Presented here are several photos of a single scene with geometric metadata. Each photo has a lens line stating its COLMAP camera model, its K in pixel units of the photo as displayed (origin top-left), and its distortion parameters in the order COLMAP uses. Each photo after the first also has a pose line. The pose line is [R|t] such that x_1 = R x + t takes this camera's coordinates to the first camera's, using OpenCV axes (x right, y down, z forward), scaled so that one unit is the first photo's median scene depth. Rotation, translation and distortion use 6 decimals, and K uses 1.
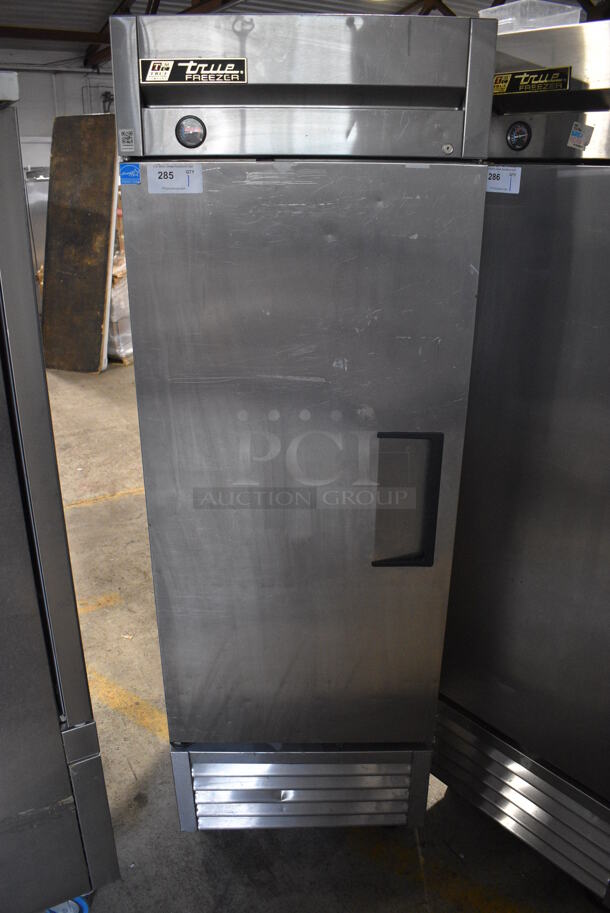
lens RADIAL K [[752.4, 0, 306.6], [0, 752.4, 460.5], [0, 0, 1]] dist [-0.080503, 0.005275]
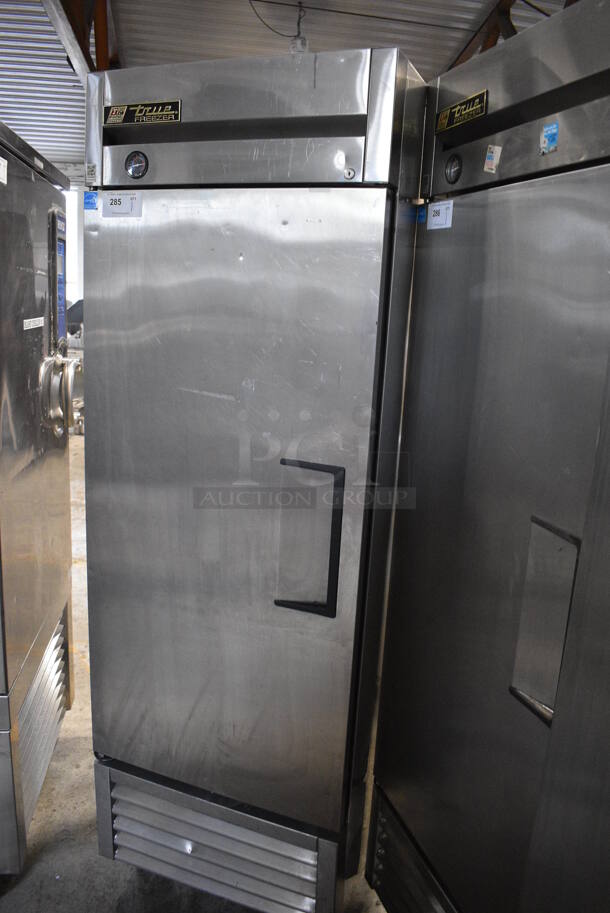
lens RADIAL K [[752.4, 0, 306.7], [0, 752.4, 454.1], [0, 0, 1]] dist [-0.080503, 0.005275]
pose [[0.918847, 0.121357, -0.375489, 0.585201], [-0.188412, 0.970991, -0.147234, 0.112970], [0.346729, 0.206032, 0.915057, 0.136529]]
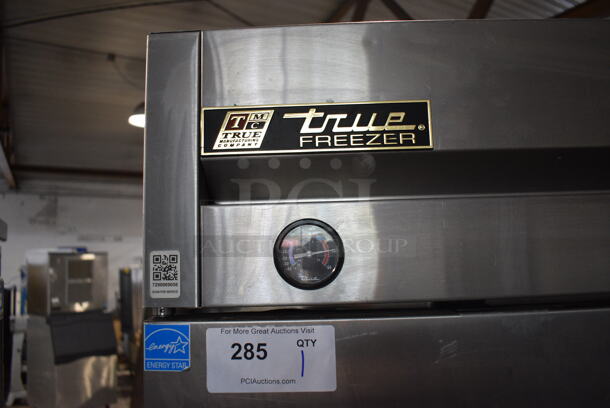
lens RADIAL K [[502.7, 0, 304.3], [0, 502.7, 204.4], [0, 0, 1]] dist [-0.080503, 0.005275]
pose [[0.998939, -0.035778, -0.028980, -0.153336], [0.018032, 0.883136, -0.468770, -0.338196], [0.042365, 0.467750, 0.882845, 0.739397]]
